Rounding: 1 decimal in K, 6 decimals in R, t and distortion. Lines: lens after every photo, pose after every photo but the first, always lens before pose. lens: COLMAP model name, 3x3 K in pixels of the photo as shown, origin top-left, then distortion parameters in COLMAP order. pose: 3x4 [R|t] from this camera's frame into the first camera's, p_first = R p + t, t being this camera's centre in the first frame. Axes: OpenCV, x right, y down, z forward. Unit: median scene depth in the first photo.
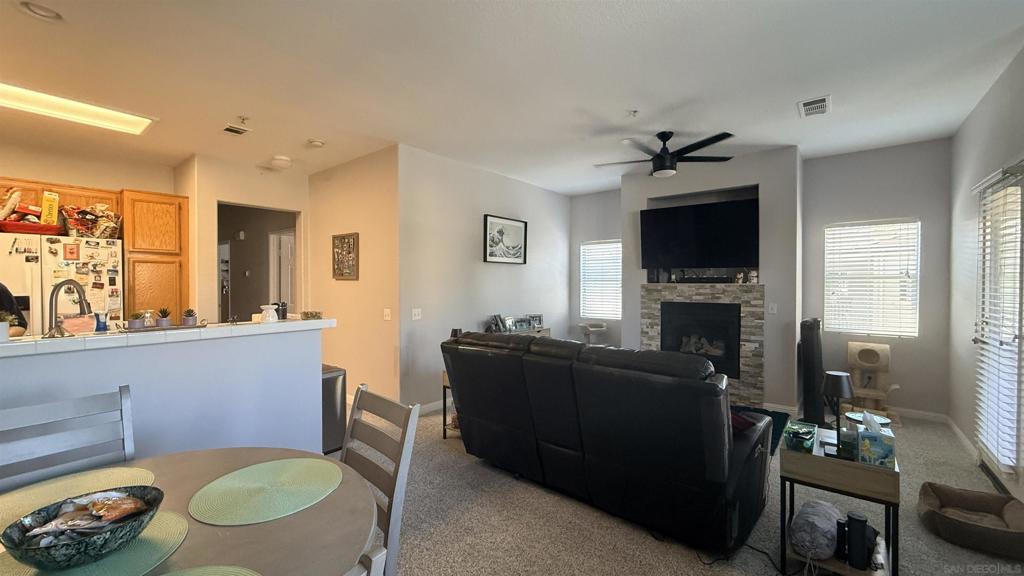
lens RADIAL K [[407.1, 0, 509.7], [0, 407.1, 287.0], [0, 0, 1]] dist [-0.000769, 0.000368]
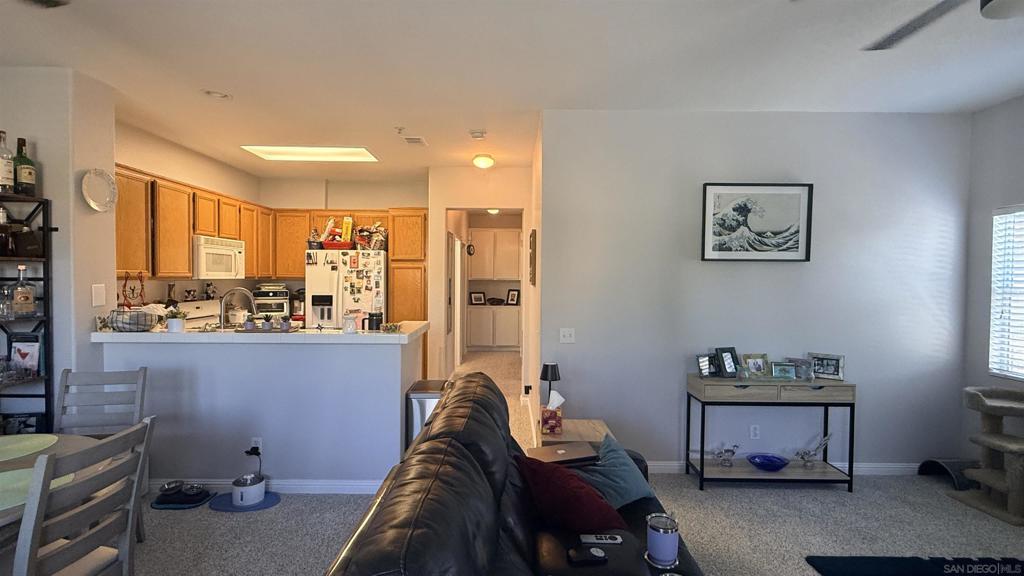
lens RADIAL K [[487.1, 0, 512.3], [0, 487.1, 287.7], [0, 0, 1]] dist [0.000878, -0.000065]
pose [[0.635818, 0.021653, -0.771535, 0.376785], [-0.016262, 0.999760, 0.014657, -0.030240], [0.771667, 0.003227, 0.636018, 0.347850]]
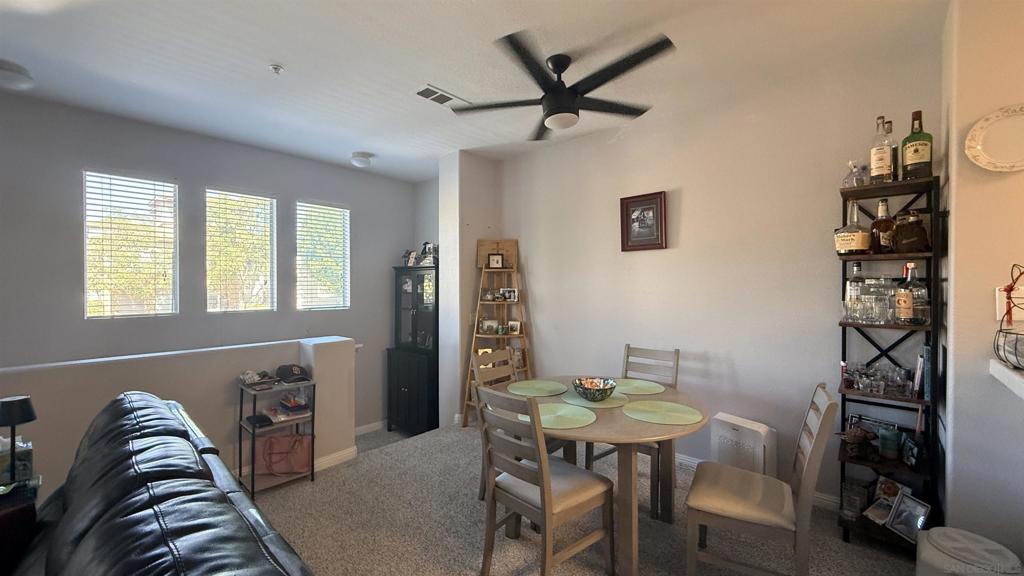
lens RADIAL K [[407.1, 0, 509.7], [0, 407.1, 287.0], [0, 0, 1]] dist [-0.000769, 0.000368]
pose [[-0.998289, -0.003412, 0.058365, -0.137924], [-0.001988, 0.999699, 0.024443, -0.022587], [-0.058431, 0.024285, -0.997996, 0.757814]]
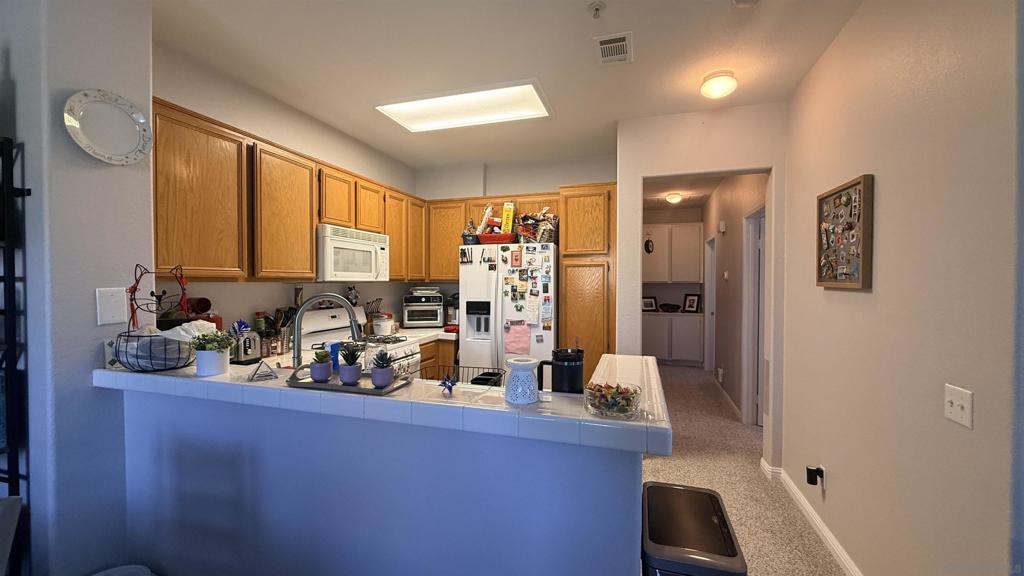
lens RADIAL K [[407.1, 0, 509.7], [0, 407.1, 287.0], [0, 0, 1]] dist [-0.000769, 0.000368]
pose [[0.357016, 0.012413, -0.934016, -0.127692], [-0.011724, 0.999892, 0.008807, -0.021859], [0.934025, 0.007806, 0.357123, 0.541328]]
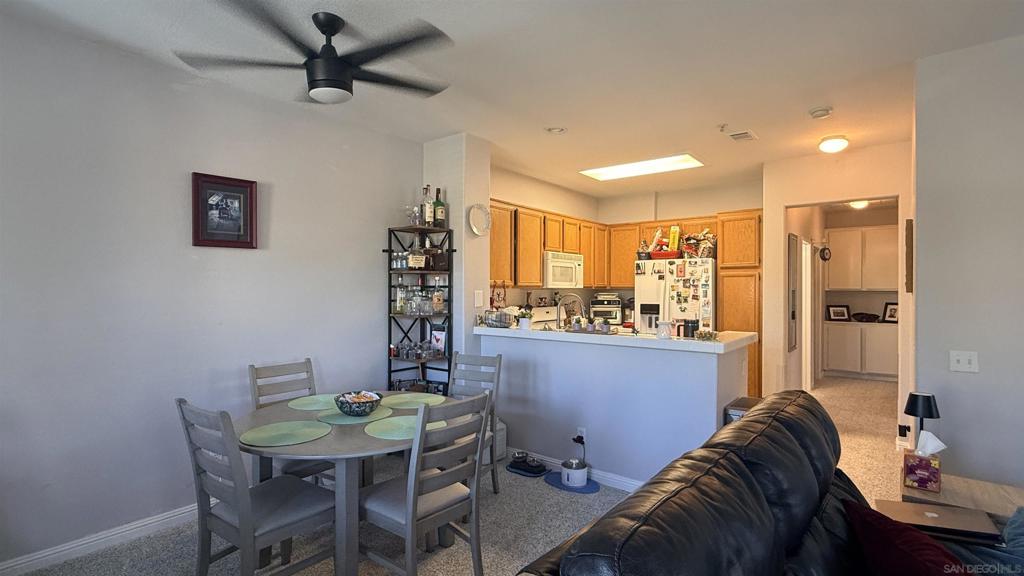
lens RADIAL K [[487.1, 0, 512.3], [0, 487.1, 287.7], [0, 0, 1]] dist [0.000878, -0.000065]
pose [[0.010925, -0.003339, -0.999935, 0.386724], [-0.013890, 0.999897, -0.003491, -0.017452], [0.999844, 0.013927, 0.010877, 0.391215]]
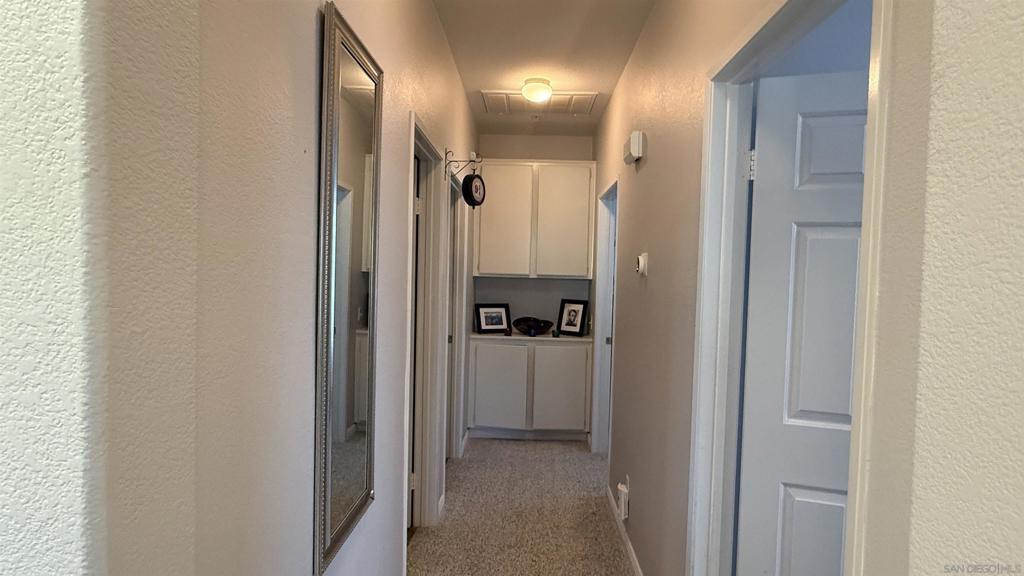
lens RADIAL K [[527.6, 0, 512.0], [0, 527.6, 291.5], [0, 0, 1]] dist [0.001570, 0.000036]
pose [[0.603485, 0.042490, -0.796241, -0.601336], [-0.035068, 0.999027, 0.026733, -0.030758], [0.796603, 0.011790, 0.604388, 1.049542]]
